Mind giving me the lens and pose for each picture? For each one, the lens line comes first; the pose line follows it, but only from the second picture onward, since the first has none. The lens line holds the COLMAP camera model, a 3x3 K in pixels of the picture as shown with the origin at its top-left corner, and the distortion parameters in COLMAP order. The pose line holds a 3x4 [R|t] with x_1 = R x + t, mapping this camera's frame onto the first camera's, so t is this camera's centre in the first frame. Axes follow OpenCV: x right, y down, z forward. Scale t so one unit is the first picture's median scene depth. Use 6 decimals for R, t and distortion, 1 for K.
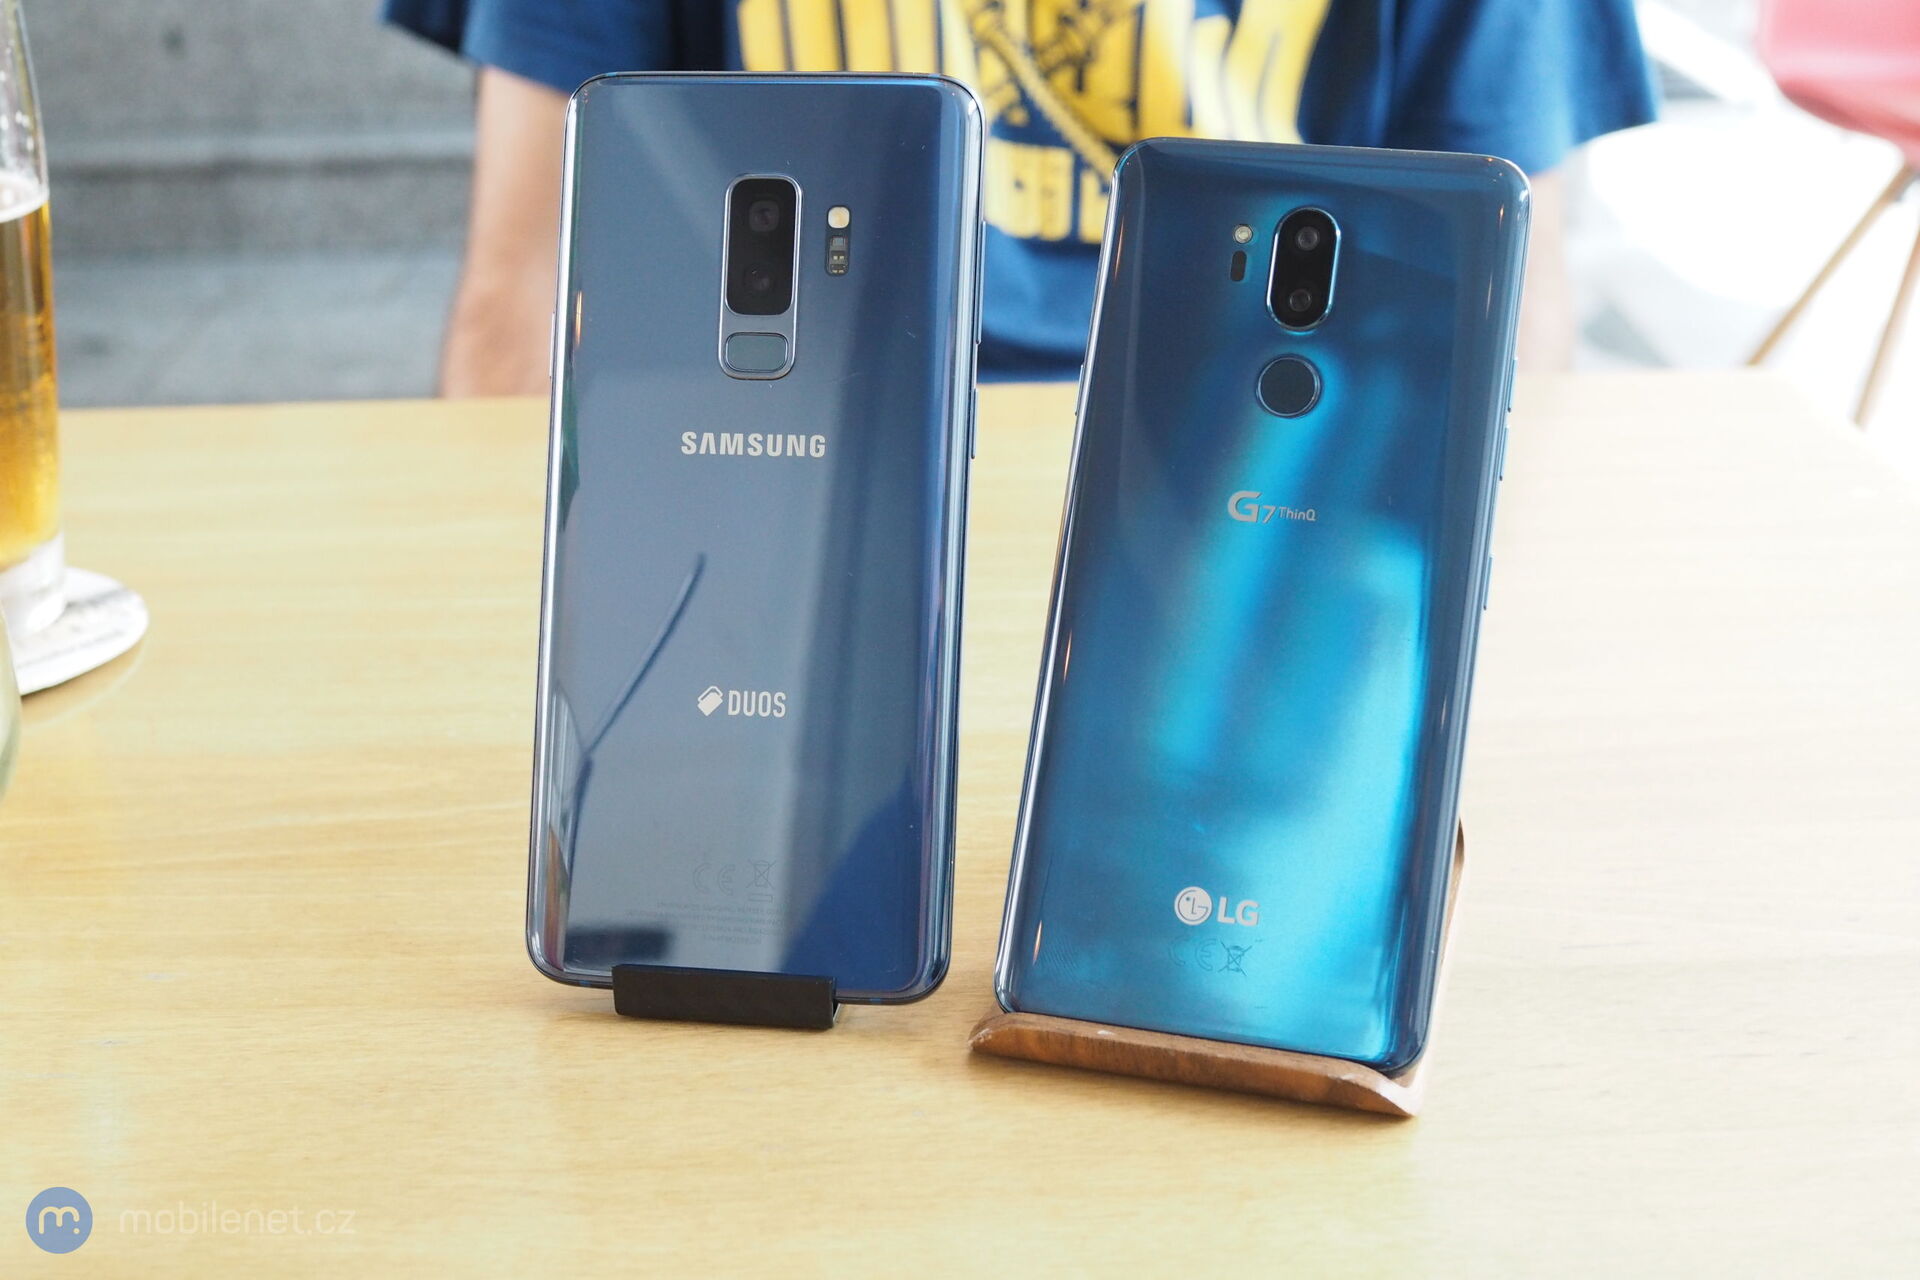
lens RADIAL K [[2766.0, 0, 956.8], [0, 2766.0, 638.8], [0, 0, 1]] dist [-0.007834, 0.000000]
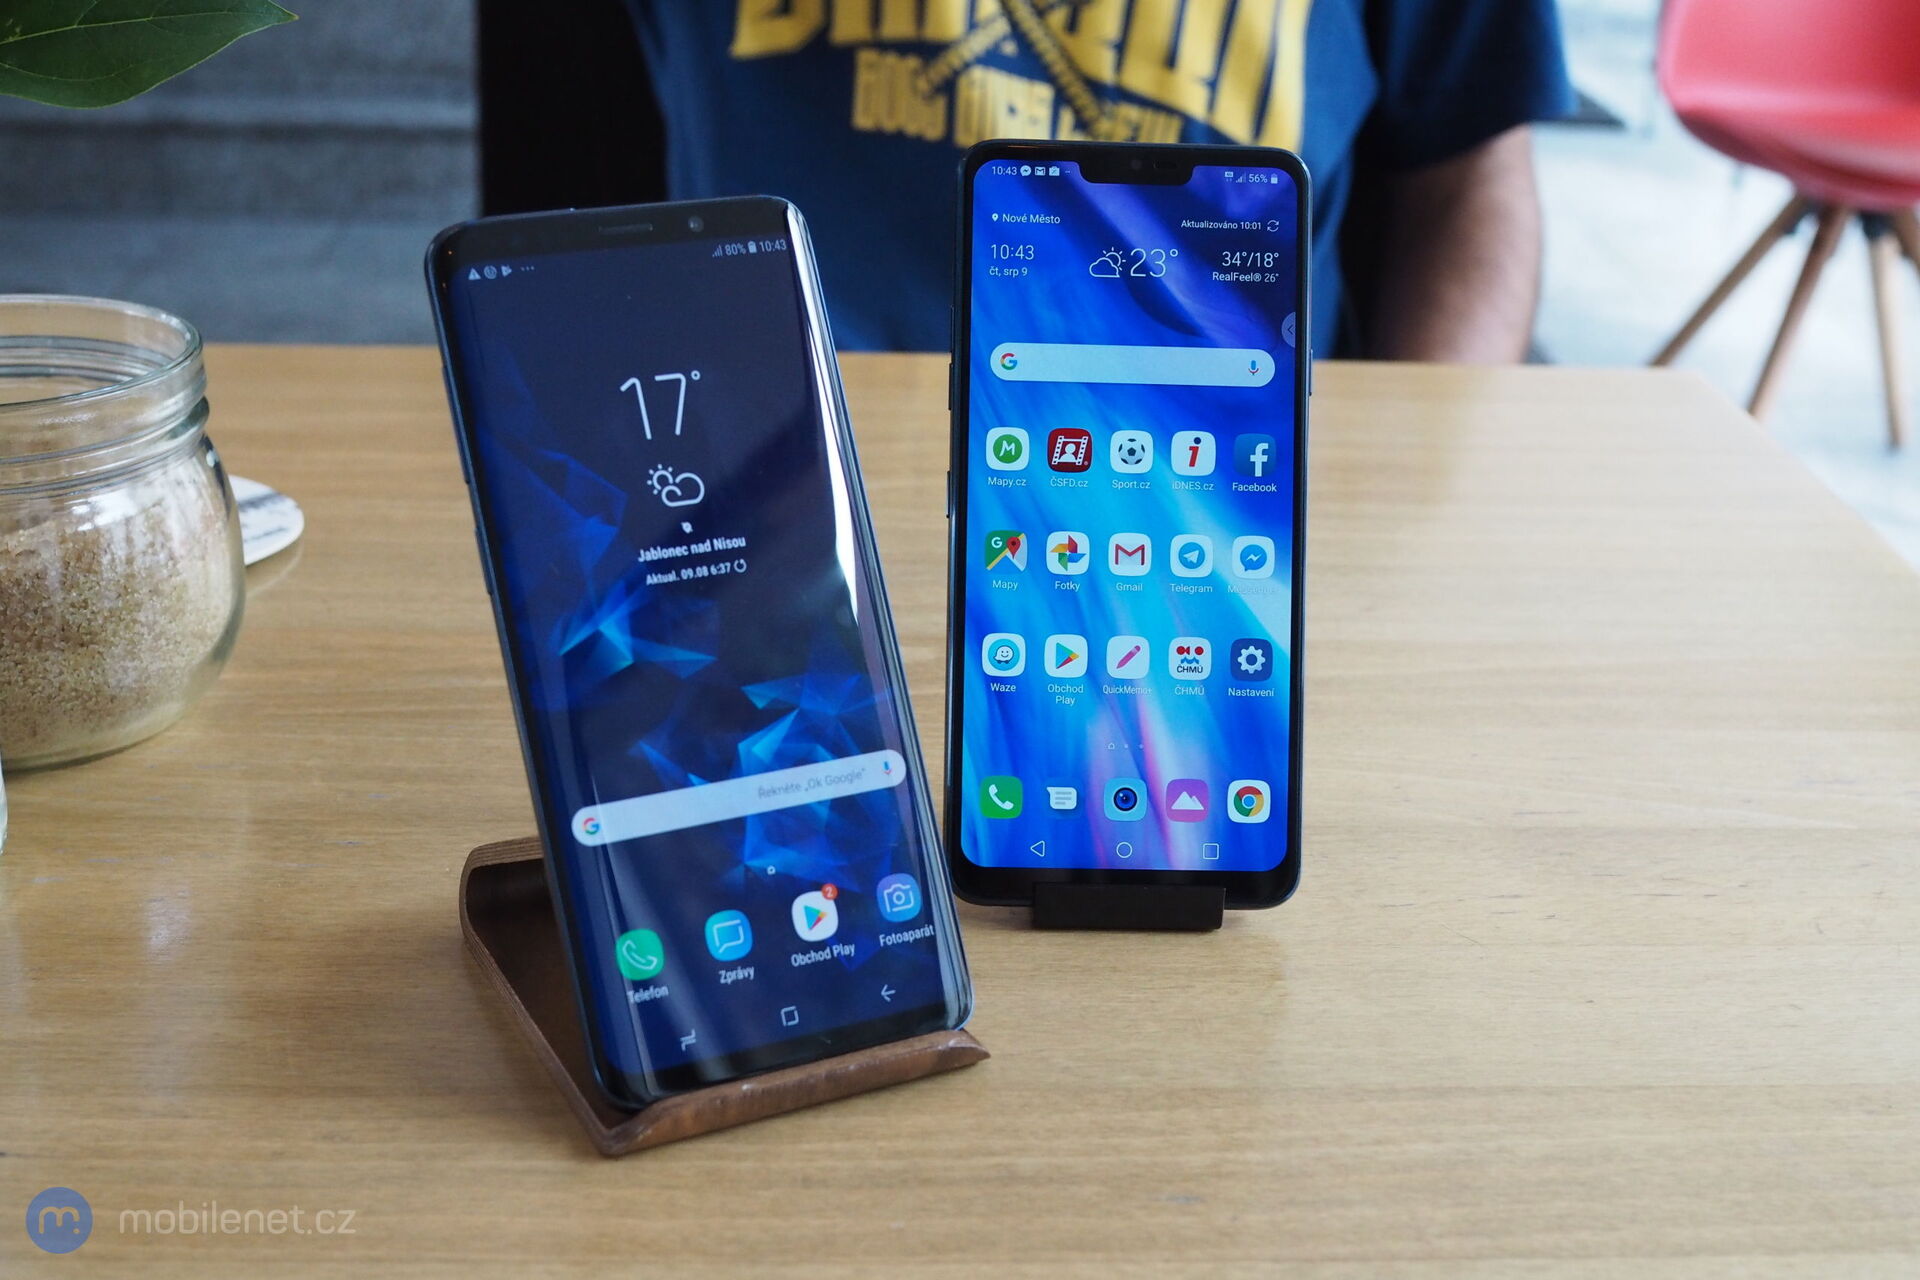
lens RADIAL K [[2766.0, 0, 961.6], [0, 2766.0, 642.1], [0, 0, 1]] dist [-0.007834, 0.000000]
pose [[0.998309, 0.034985, 0.046434, -0.069747], [-0.035151, 0.999378, 0.002765, 0.032066], [-0.046308, -0.004393, 0.998918, -0.177737]]
